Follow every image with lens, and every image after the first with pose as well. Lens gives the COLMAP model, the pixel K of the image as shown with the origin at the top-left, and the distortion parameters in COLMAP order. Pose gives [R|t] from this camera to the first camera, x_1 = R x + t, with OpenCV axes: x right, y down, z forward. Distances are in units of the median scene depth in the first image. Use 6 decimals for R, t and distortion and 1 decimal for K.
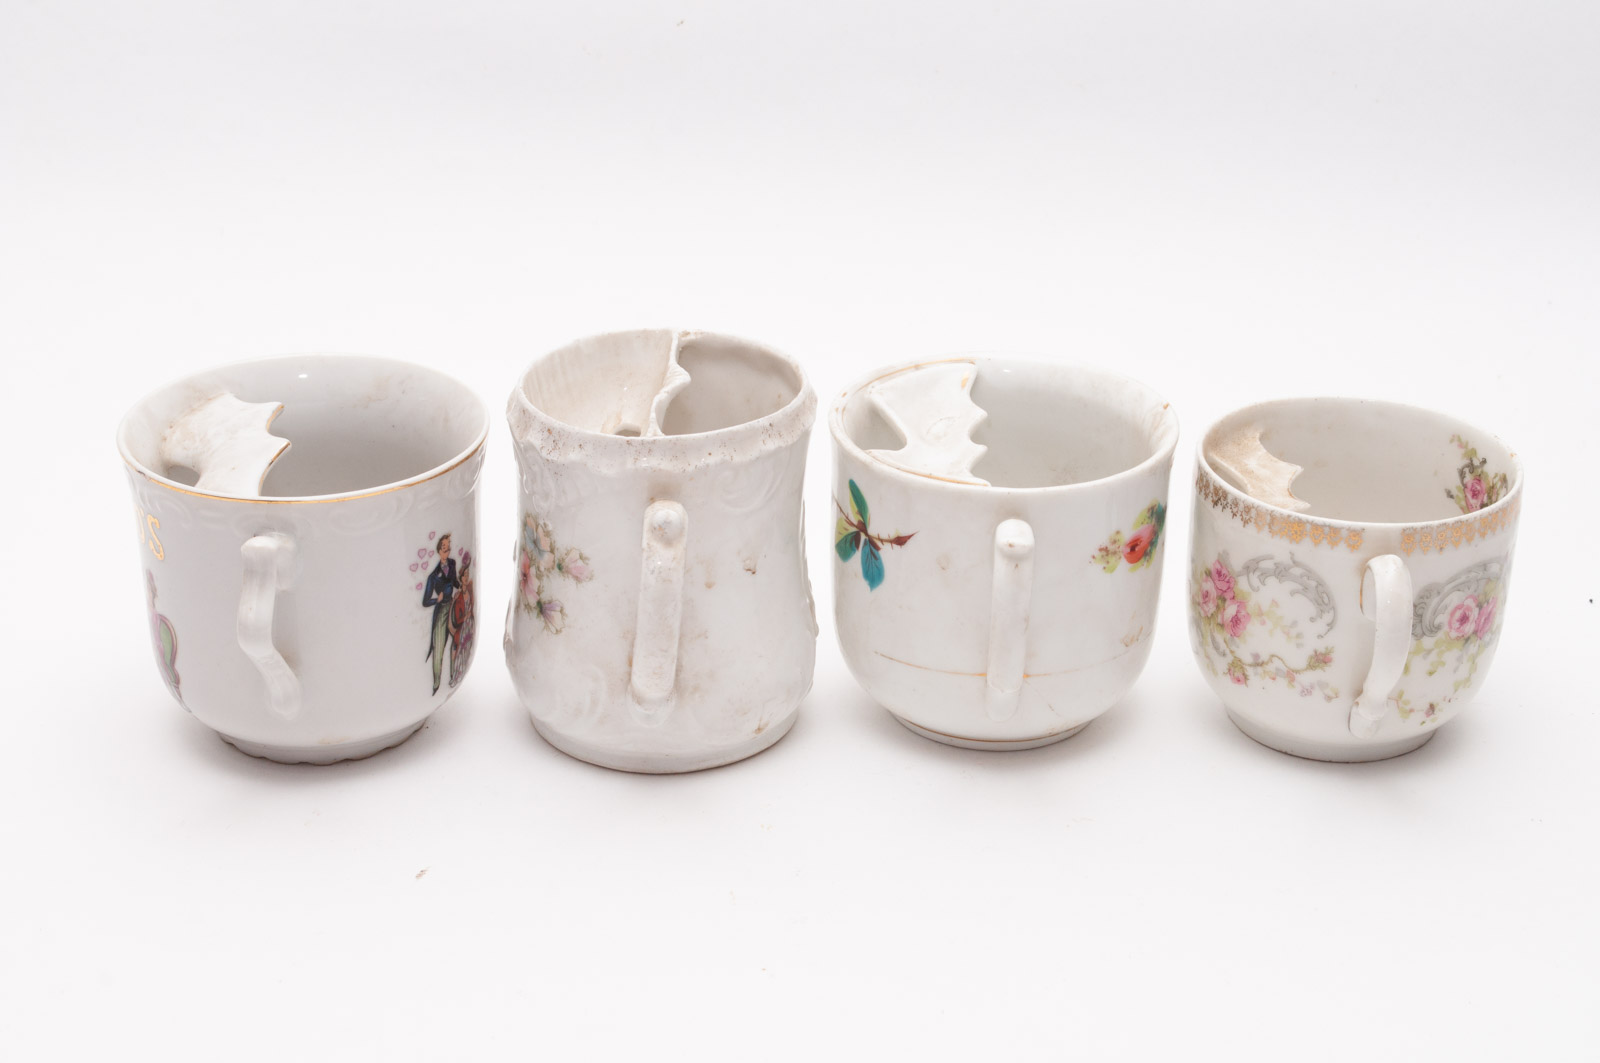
lens RADIAL K [[3328.0, 0, 800.2], [0, 3328.0, 530.2], [0, 0, 1]] dist [0.114681, 0.000000]
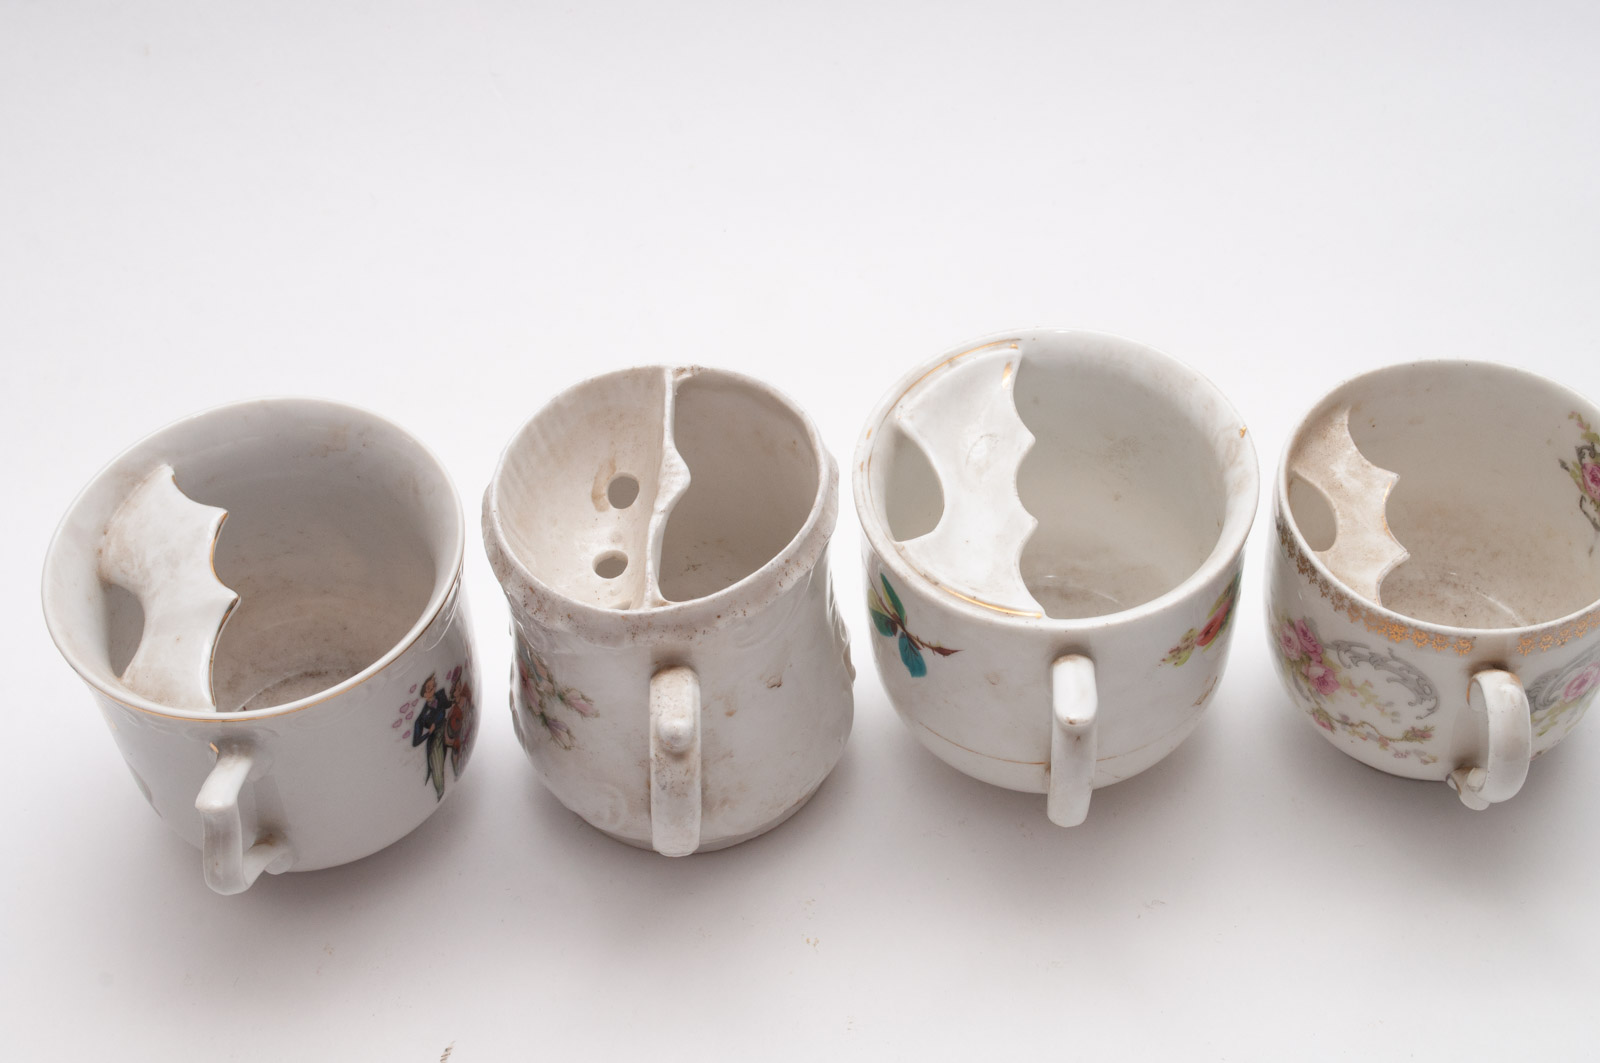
lens RADIAL K [[2782.6, 0, 800.2], [0, 2782.6, 531.4], [0, 0, 1]] dist [0.042726, 0.000000]
pose [[0.997693, -0.057892, -0.035461, 0.020274], [0.067600, 0.895305, 0.440295, -0.349768], [0.006258, -0.441676, 0.897153, 0.352253]]
